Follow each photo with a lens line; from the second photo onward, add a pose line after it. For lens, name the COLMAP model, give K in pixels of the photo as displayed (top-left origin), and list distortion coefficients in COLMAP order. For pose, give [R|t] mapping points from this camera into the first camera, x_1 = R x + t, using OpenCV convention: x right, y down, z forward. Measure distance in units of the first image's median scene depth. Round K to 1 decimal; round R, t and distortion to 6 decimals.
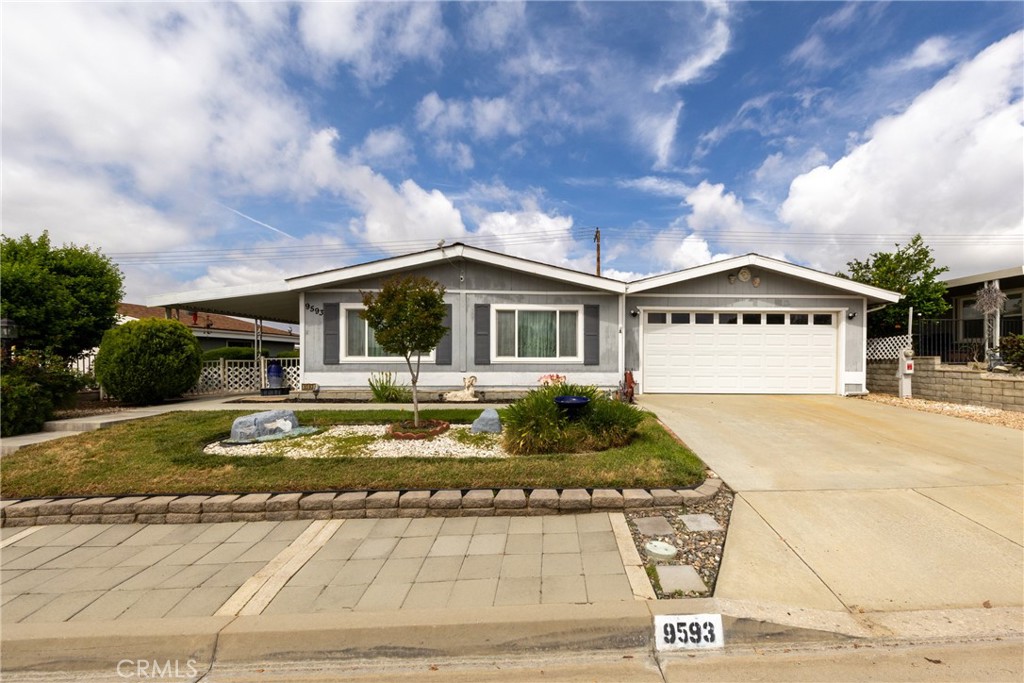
lens RADIAL K [[409.2, 0, 513.8], [0, 409.2, 355.9], [0, 0, 1]] dist [0.006854, -0.000127]
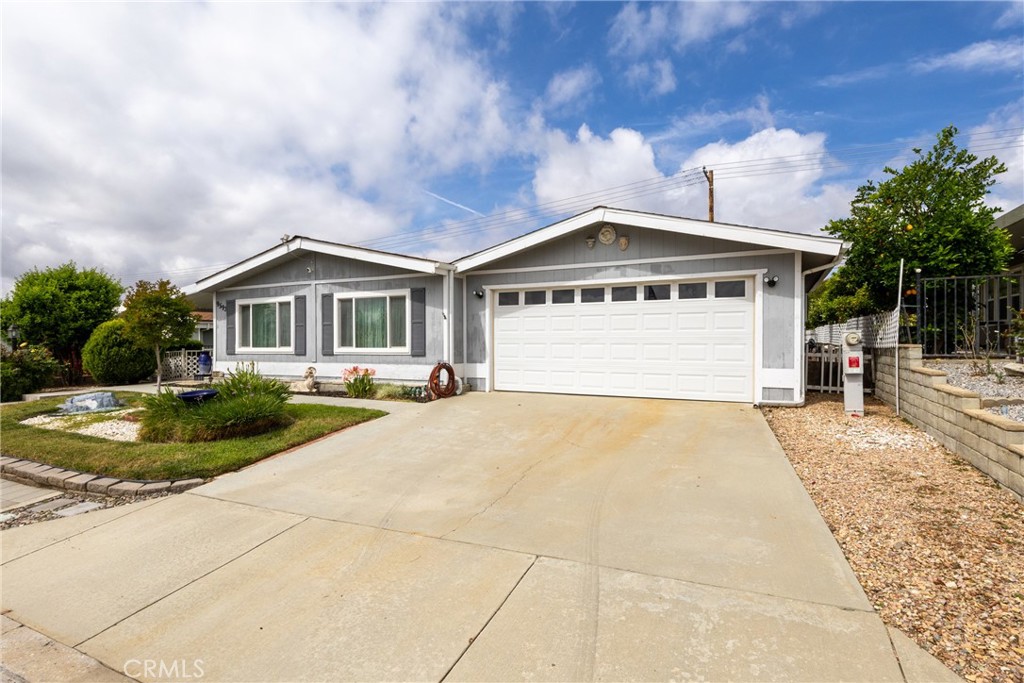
lens RADIAL K [[545.6, 0, 512.0], [0, 545.6, 341.5], [0, 0, 1]] dist [0.003530, 0.000462]
pose [[0.872991, -0.008453, -0.487662, 0.900463], [0.004043, 0.999941, -0.010095, 0.002873], [0.487719, 0.006842, 0.872974, 0.068102]]
